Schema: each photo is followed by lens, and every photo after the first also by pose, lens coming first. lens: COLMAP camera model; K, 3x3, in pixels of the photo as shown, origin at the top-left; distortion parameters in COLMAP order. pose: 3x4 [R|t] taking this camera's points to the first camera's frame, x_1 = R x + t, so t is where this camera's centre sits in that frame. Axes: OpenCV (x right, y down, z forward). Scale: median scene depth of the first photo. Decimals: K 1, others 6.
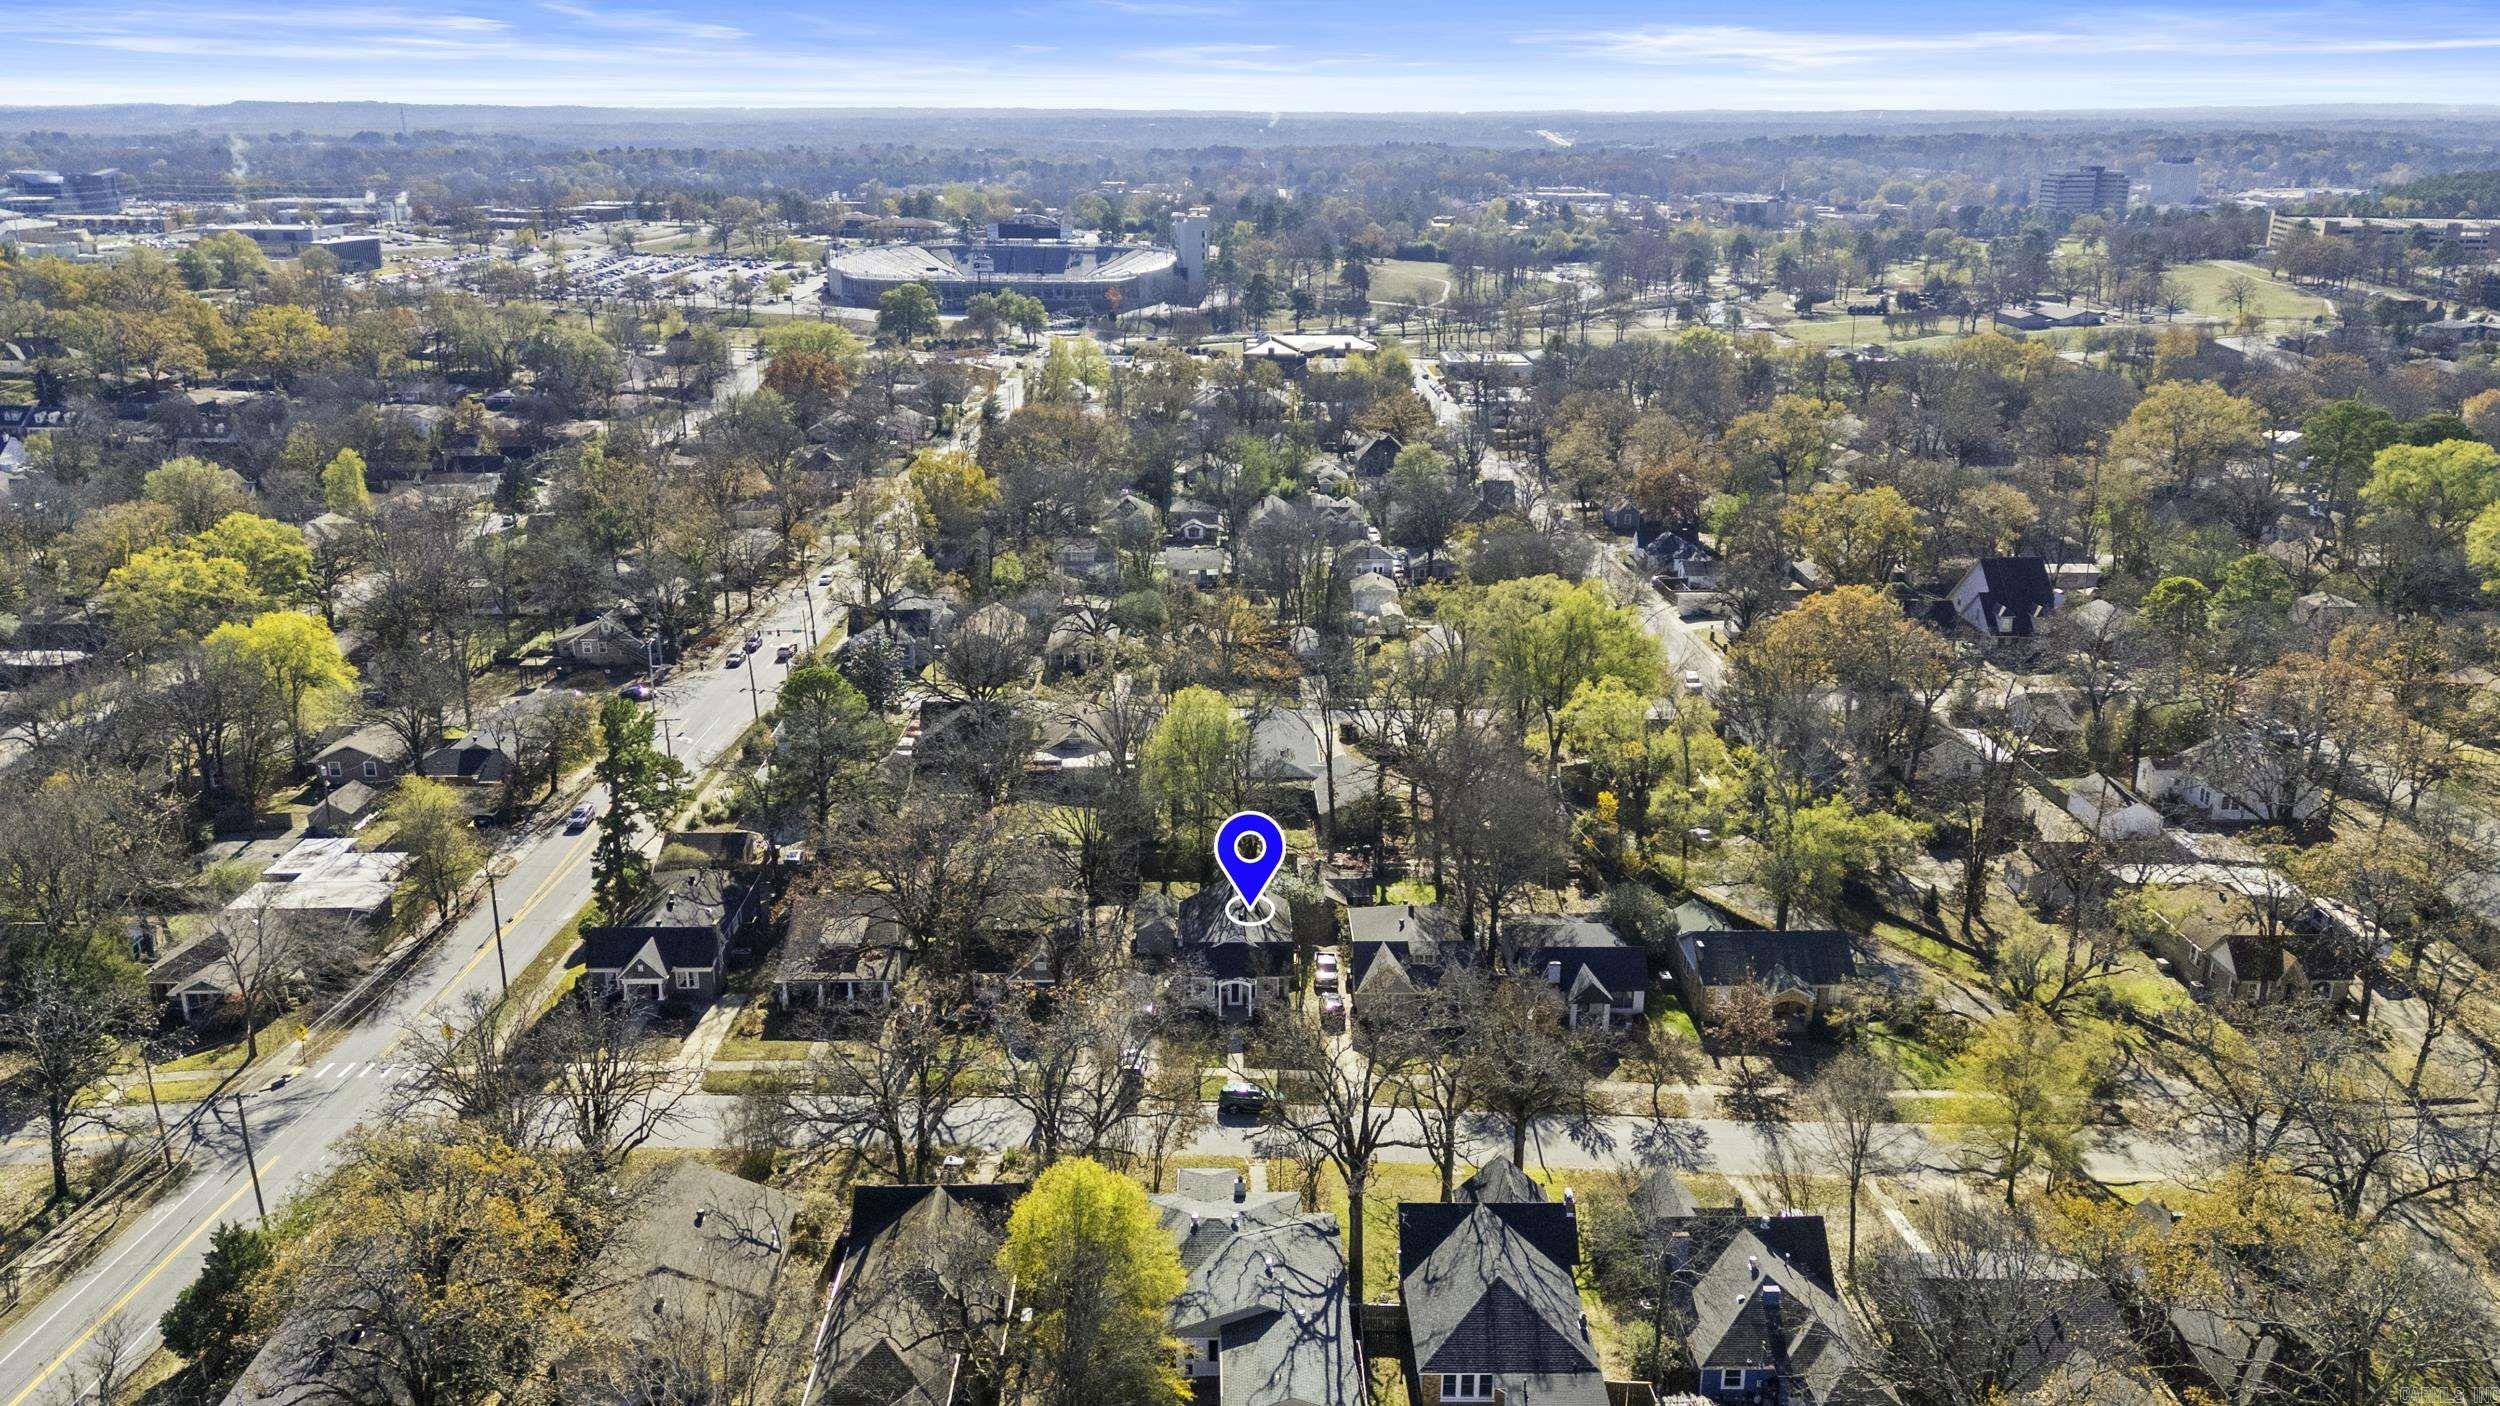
lens RADIAL K [[1763.2, 0, 1249.9], [0, 1763.2, 699.4], [0, 0, 1]] dist [-0.000260, -0.002484]
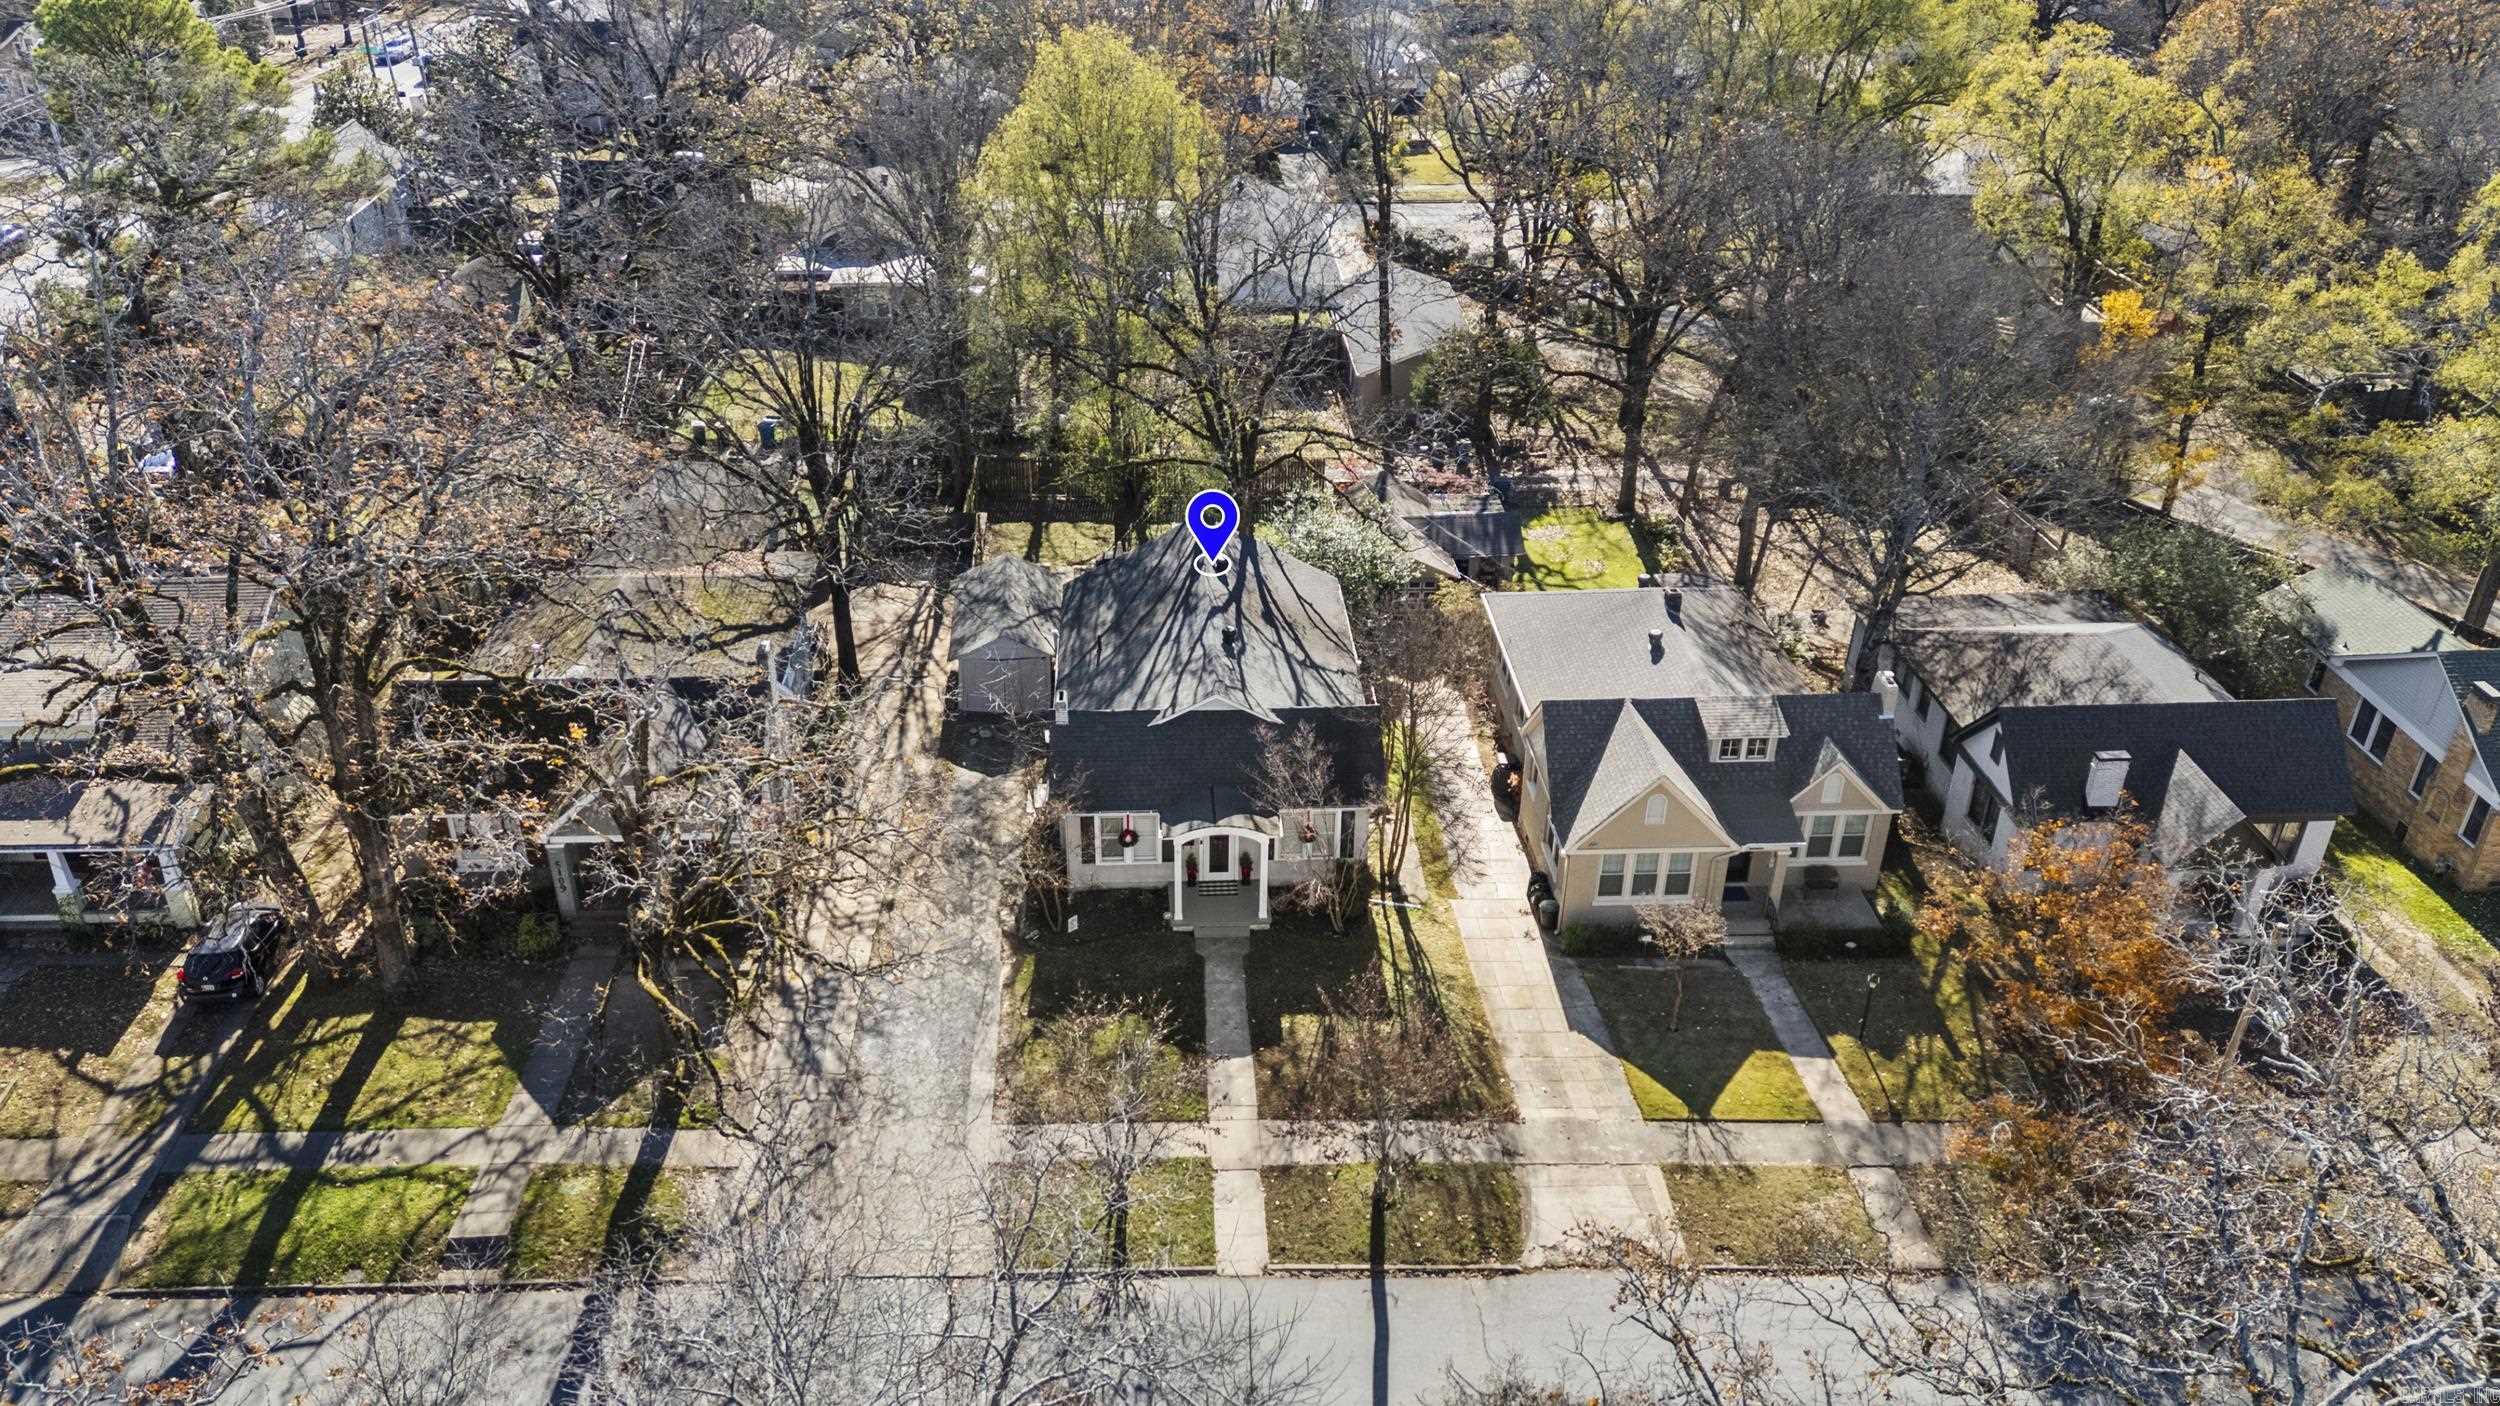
lens RADIAL K [[1792.1, 0, 1255.8], [0, 1792.1, 699.3], [0, 0, 1]] dist [0.080523, 0.001546]
pose [[0.998853, -0.013895, 0.045817, -0.015055], [0.003591, 0.976009, 0.217701, 0.050428], [-0.047743, -0.217287, 0.974939, 0.573425]]
